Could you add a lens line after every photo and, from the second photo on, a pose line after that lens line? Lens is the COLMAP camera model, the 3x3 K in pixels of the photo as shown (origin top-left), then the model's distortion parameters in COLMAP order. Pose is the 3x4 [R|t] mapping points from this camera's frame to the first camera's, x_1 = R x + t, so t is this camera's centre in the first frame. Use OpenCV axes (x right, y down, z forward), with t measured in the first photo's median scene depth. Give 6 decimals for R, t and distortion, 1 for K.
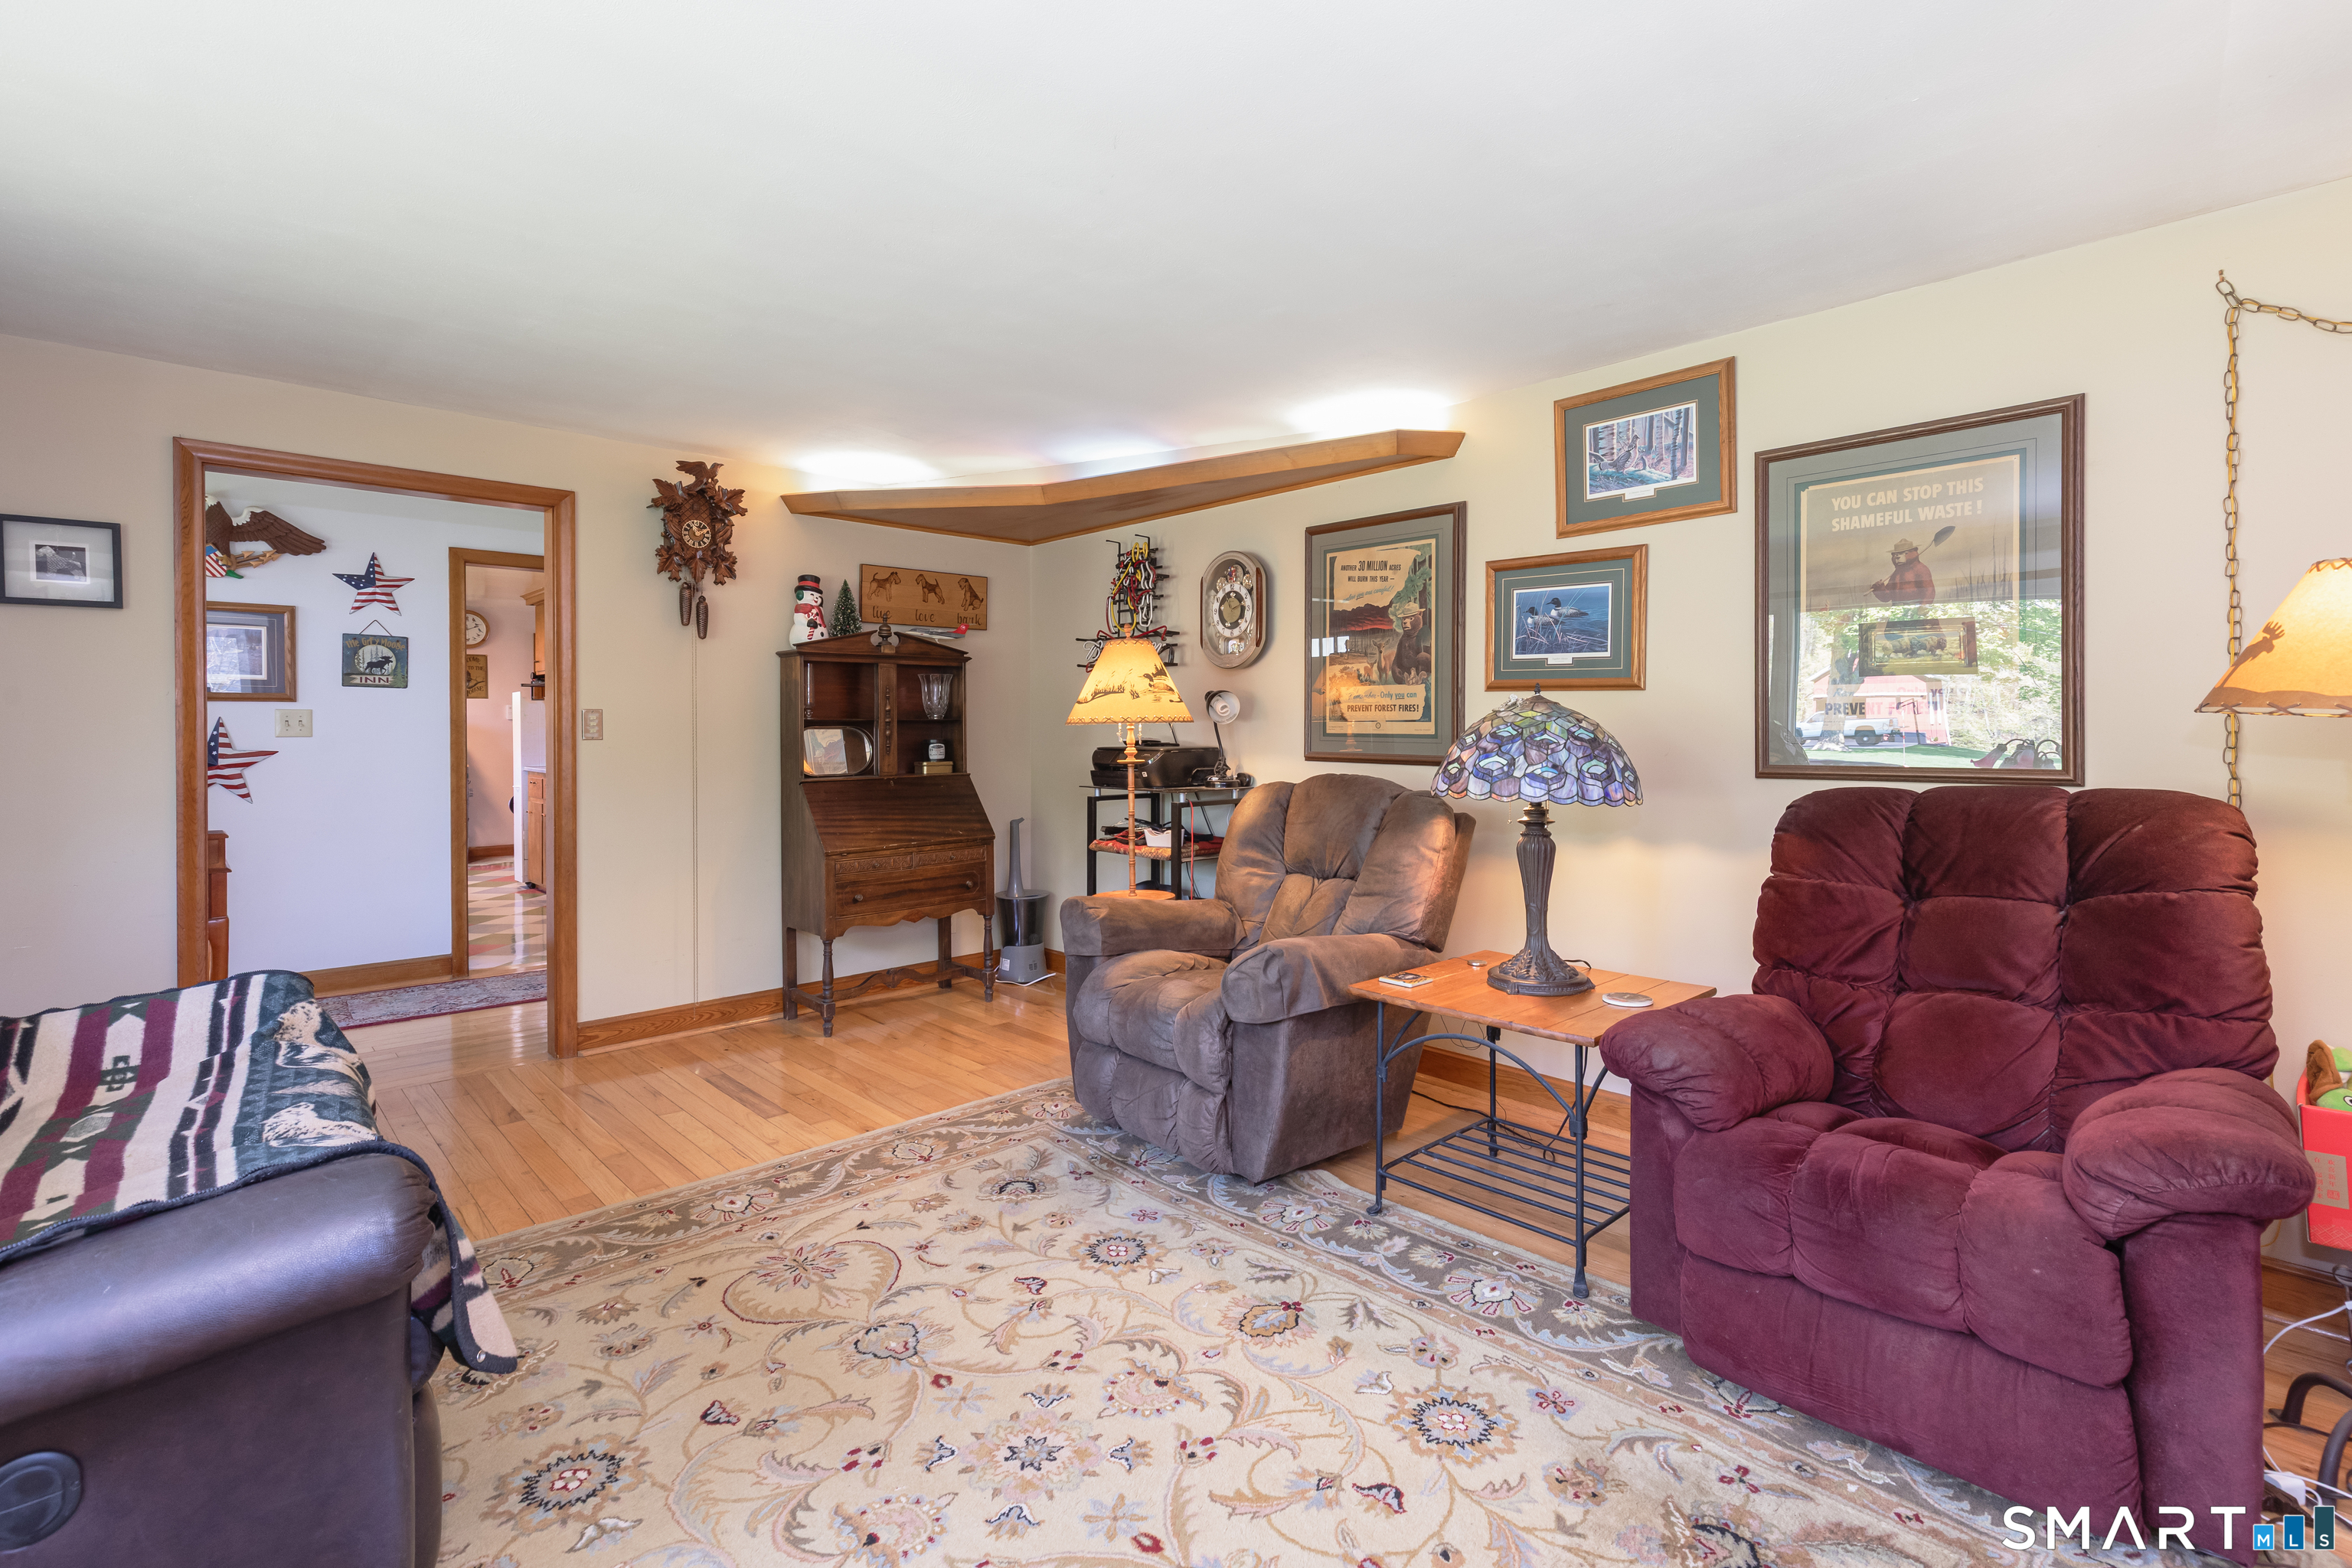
lens RADIAL K [[1077.7, 0, 1242.0], [0, 1077.7, 730.7], [0, 0, 1]] dist [0.003821, 0.000365]
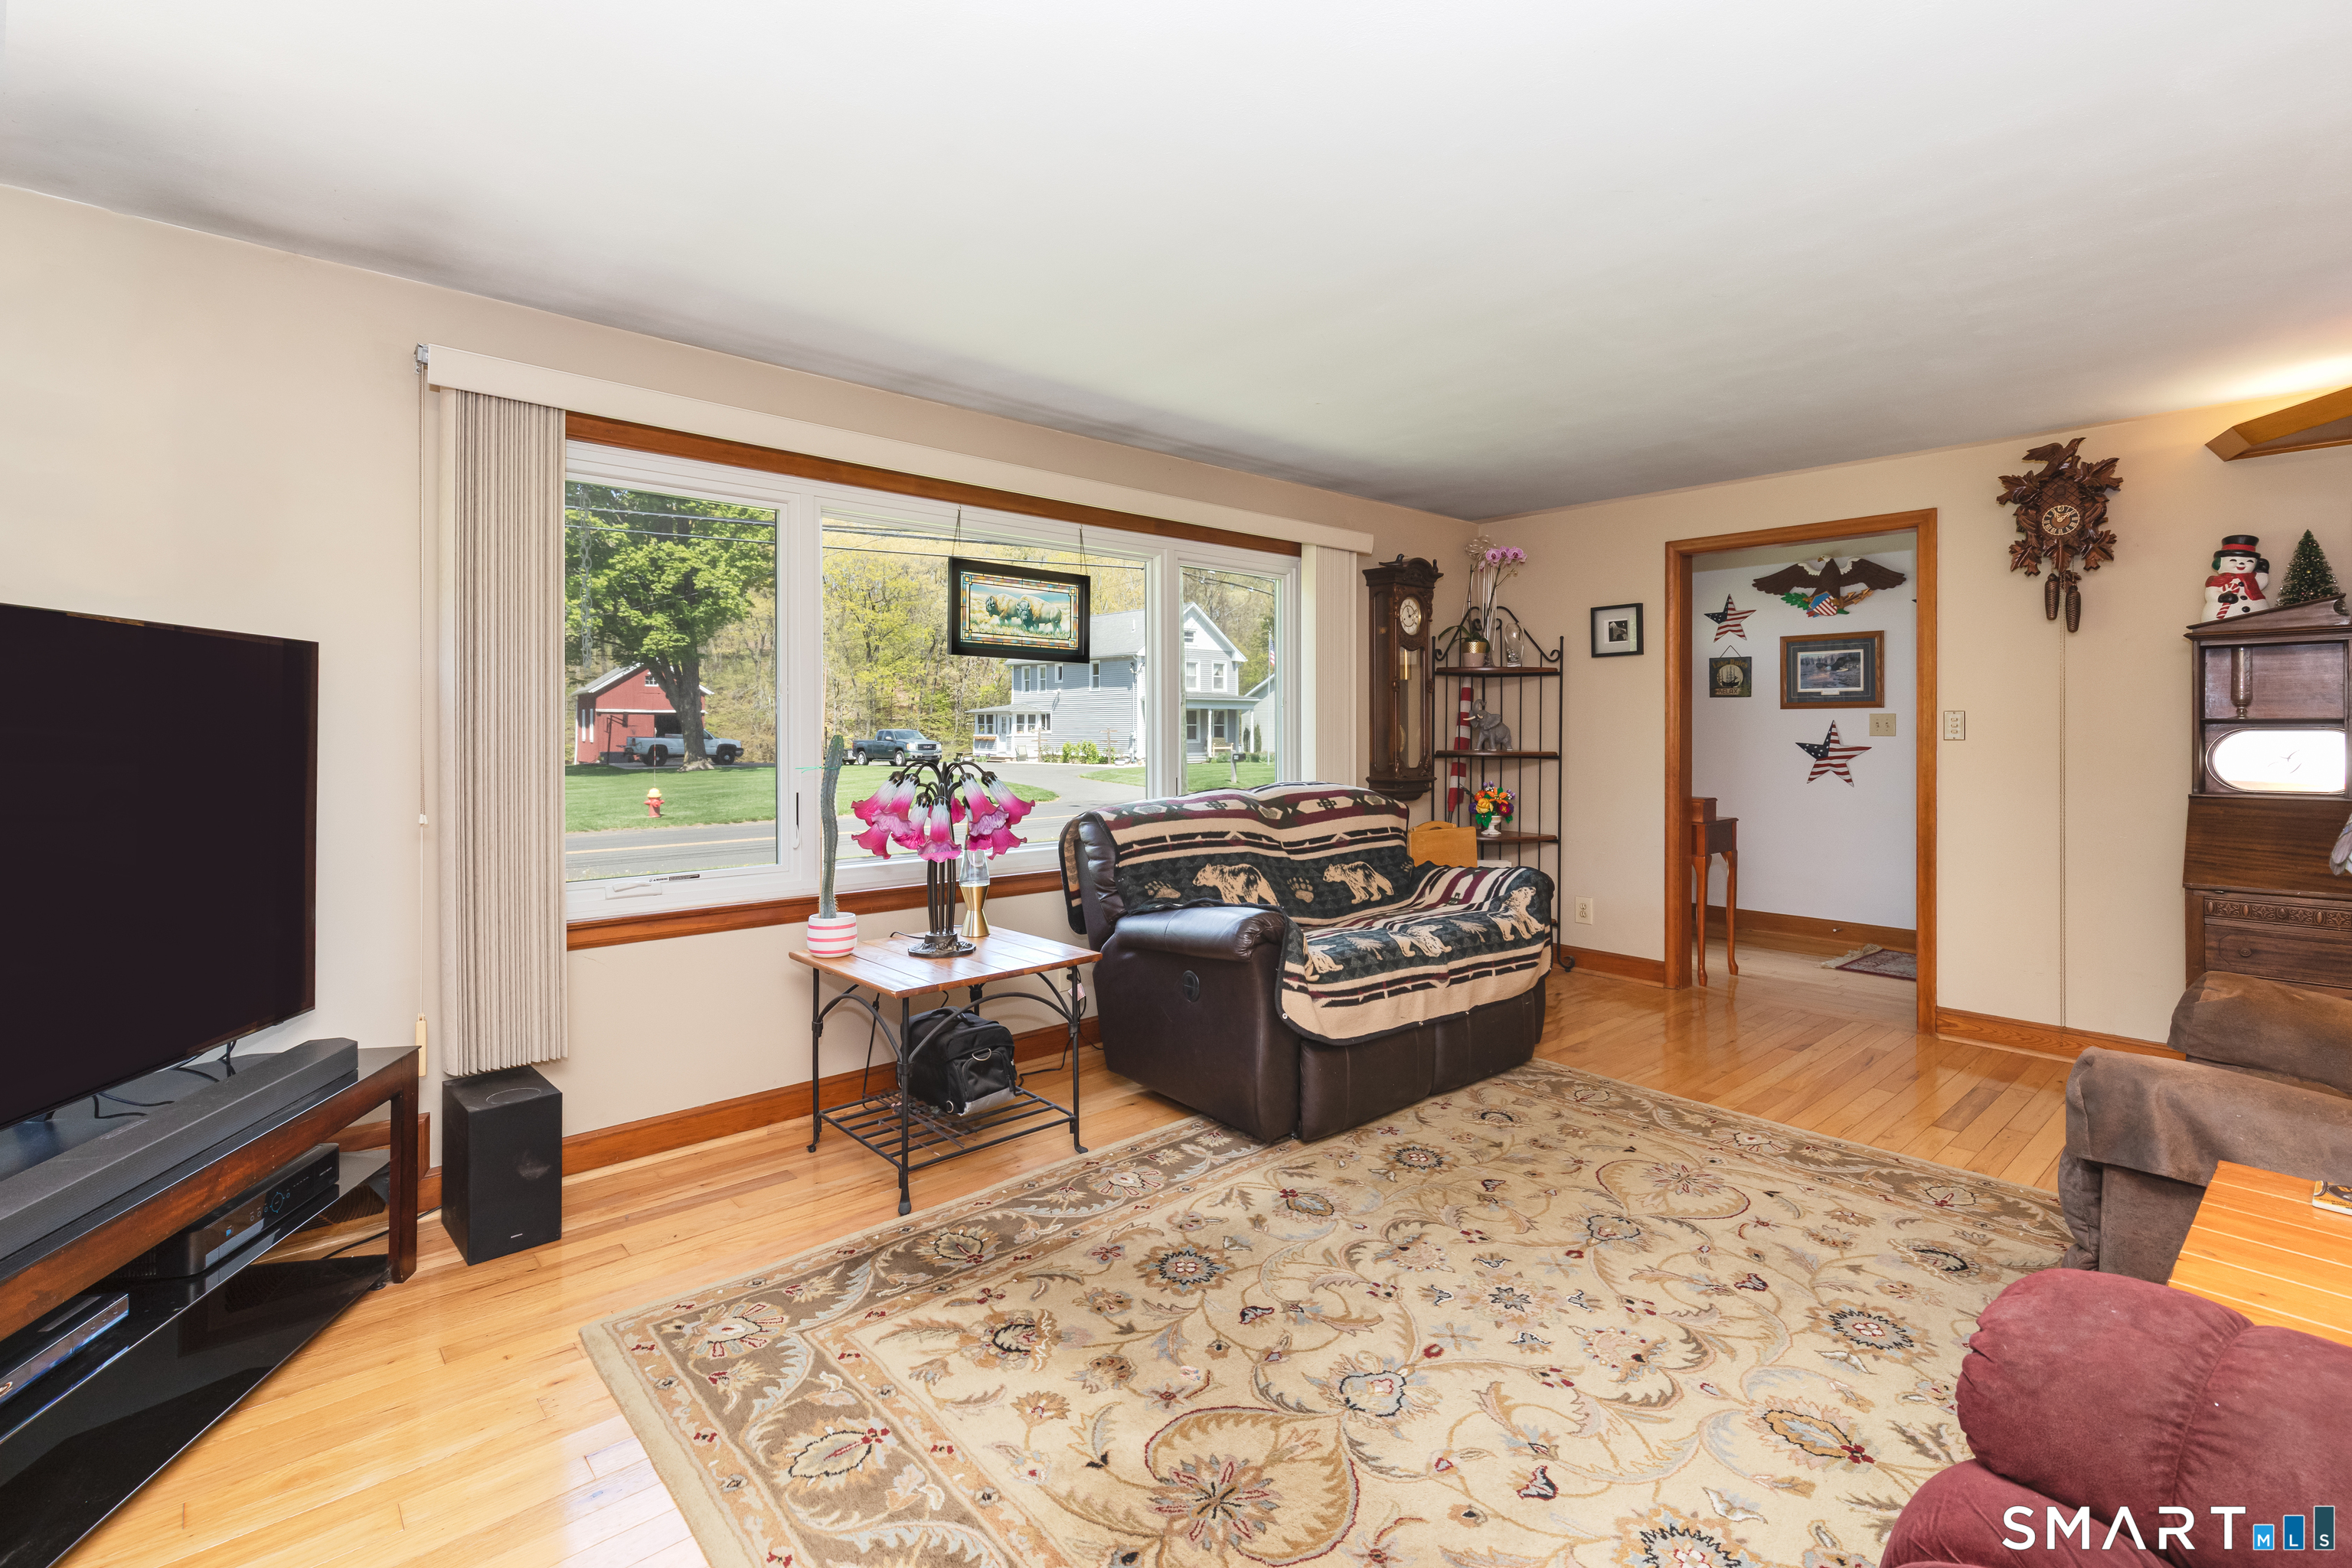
lens RADIAL K [[1101.3, 0, 1179.2], [0, 1101.3, 727.8], [0, 0, 1]] dist [0.021387, -0.000291]
pose [[-0.056416, 0.002335, -0.998405, 0.648614], [-0.006879, 0.999973, 0.002728, -0.002132], [0.998384, 0.007022, -0.056399, 0.389867]]
